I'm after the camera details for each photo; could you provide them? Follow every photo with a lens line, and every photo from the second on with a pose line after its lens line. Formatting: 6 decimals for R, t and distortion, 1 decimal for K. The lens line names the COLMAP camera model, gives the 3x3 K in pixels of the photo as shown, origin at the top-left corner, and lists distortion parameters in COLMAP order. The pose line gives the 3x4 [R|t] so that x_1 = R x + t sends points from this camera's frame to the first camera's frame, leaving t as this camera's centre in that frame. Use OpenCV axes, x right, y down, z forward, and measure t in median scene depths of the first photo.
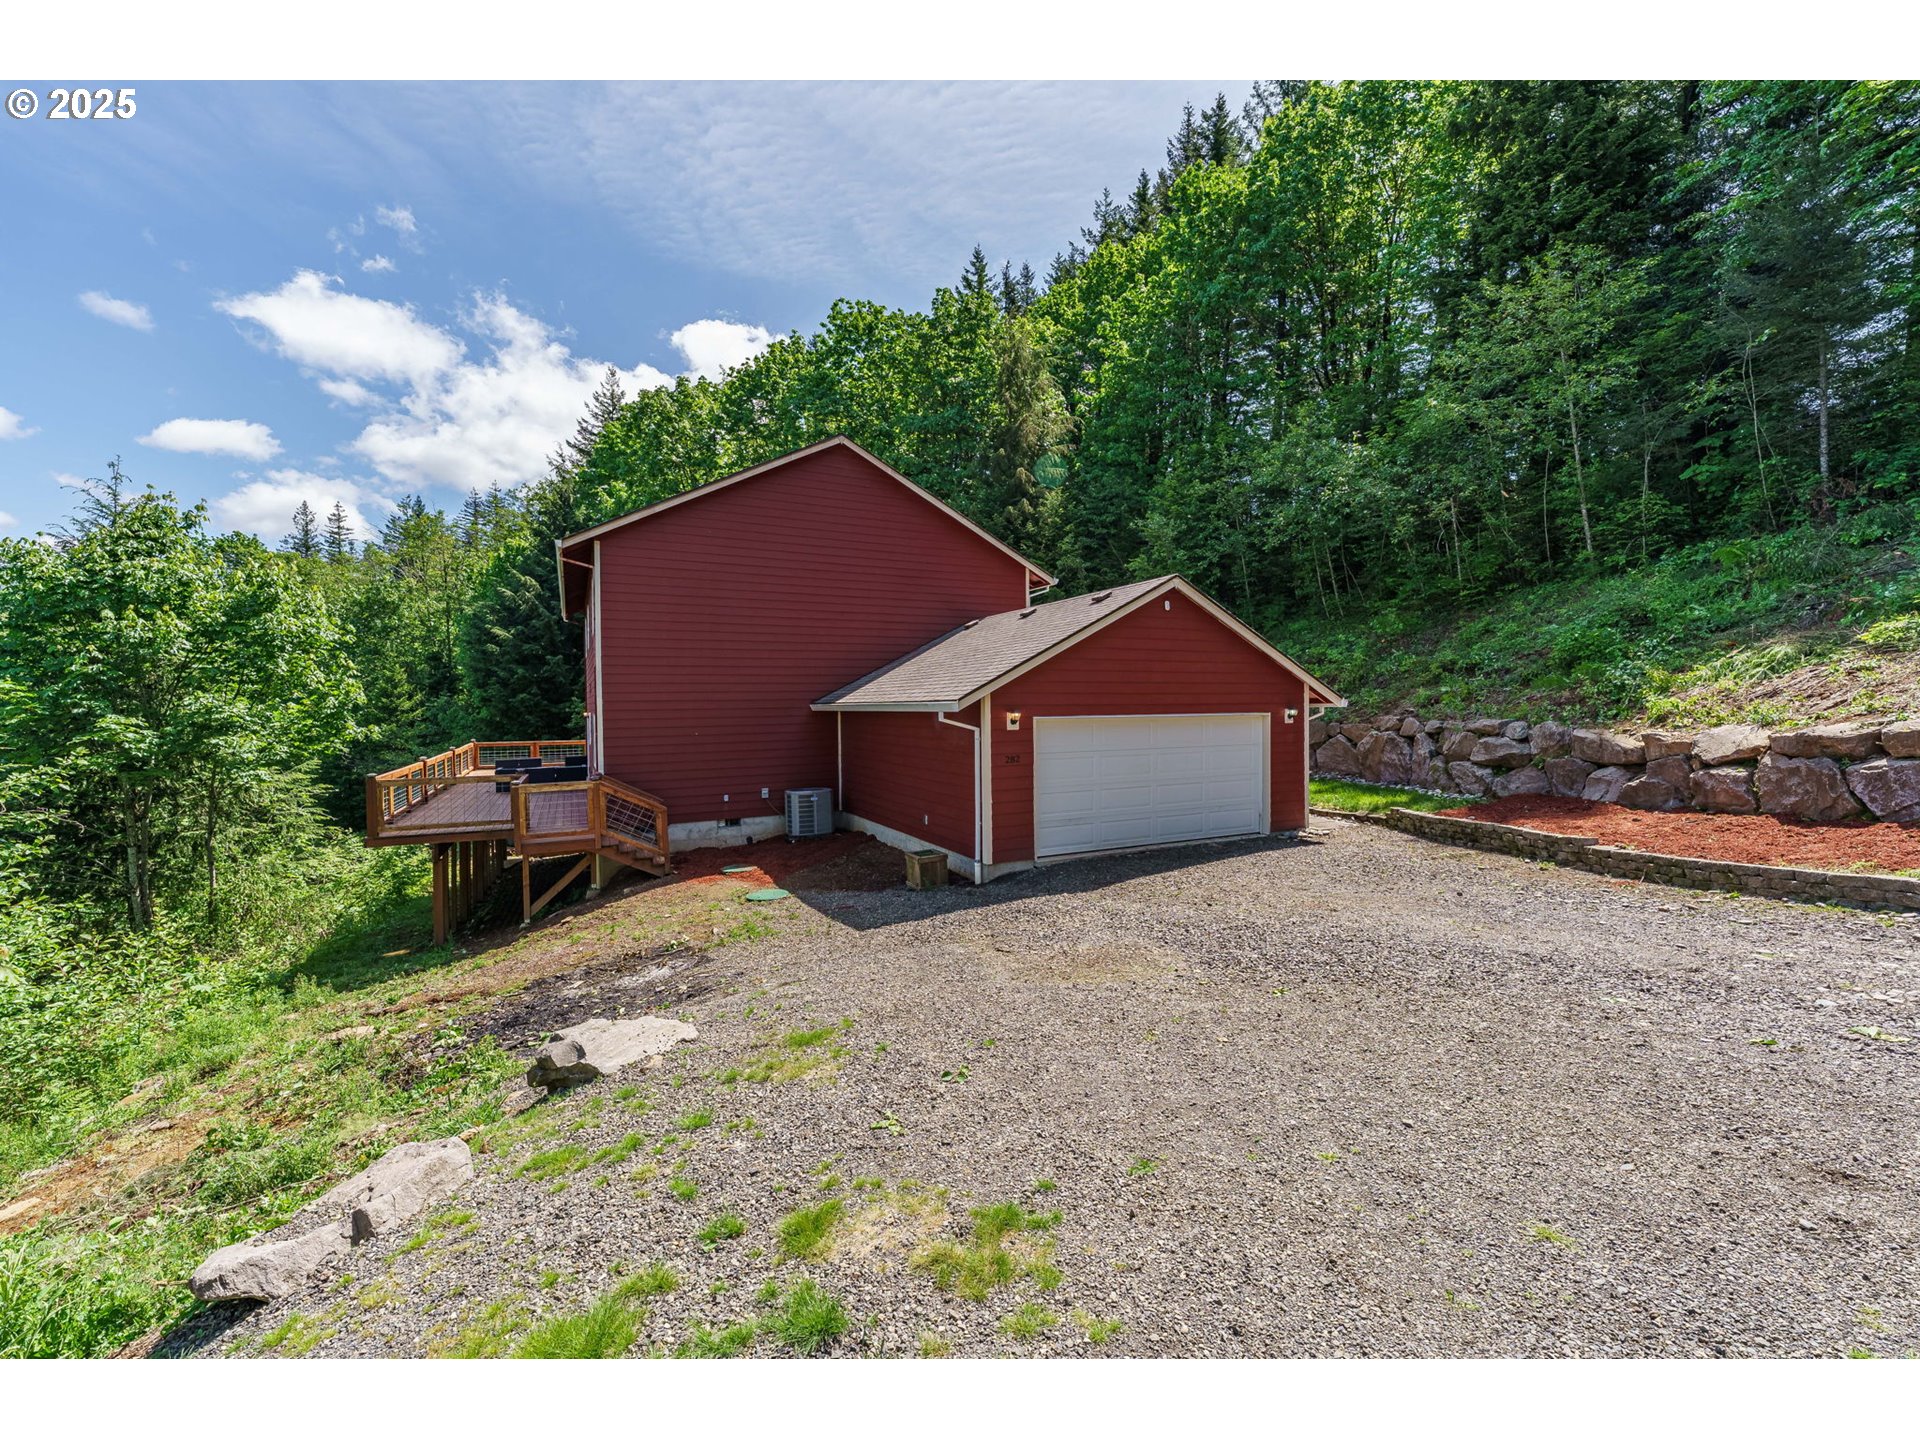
lens RADIAL K [[747.9, 0, 964.5], [0, 747.9, 714.1], [0, 0, 1]] dist [-0.000531, -0.000297]
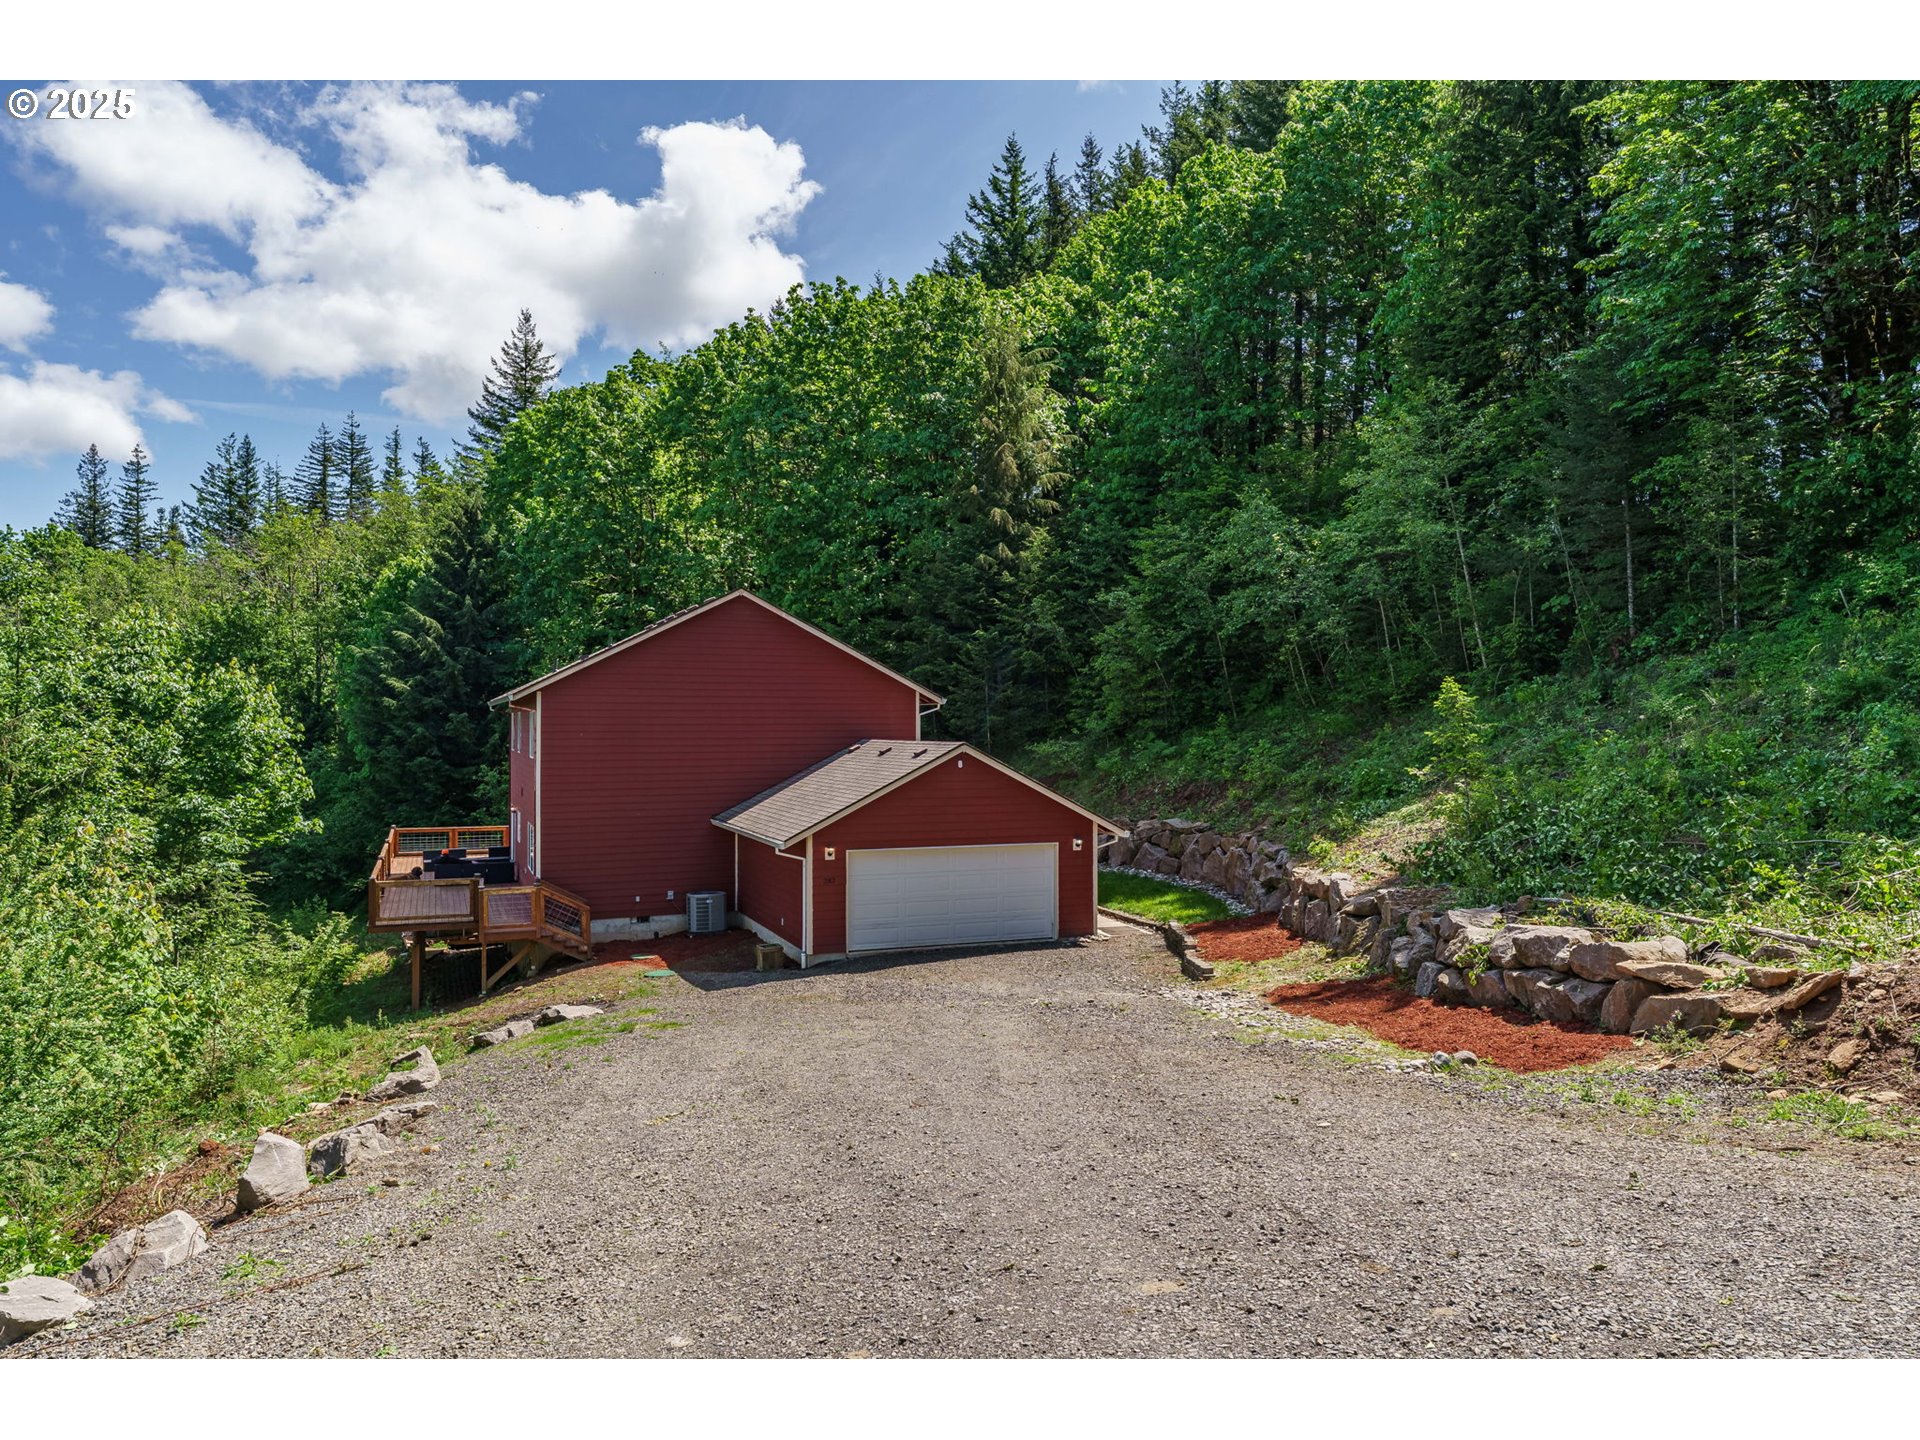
lens RADIAL K [[1176.7, 0, 960.0], [0, 1176.7, 720.0], [0, 0, 1]] dist [-0.003436, 0.002210]
pose [[0.997436, 0.010618, -0.070766, 0.340184], [-0.012322, 0.999643, -0.023689, -0.141494], [0.070489, 0.024500, 0.997212, -0.883986]]
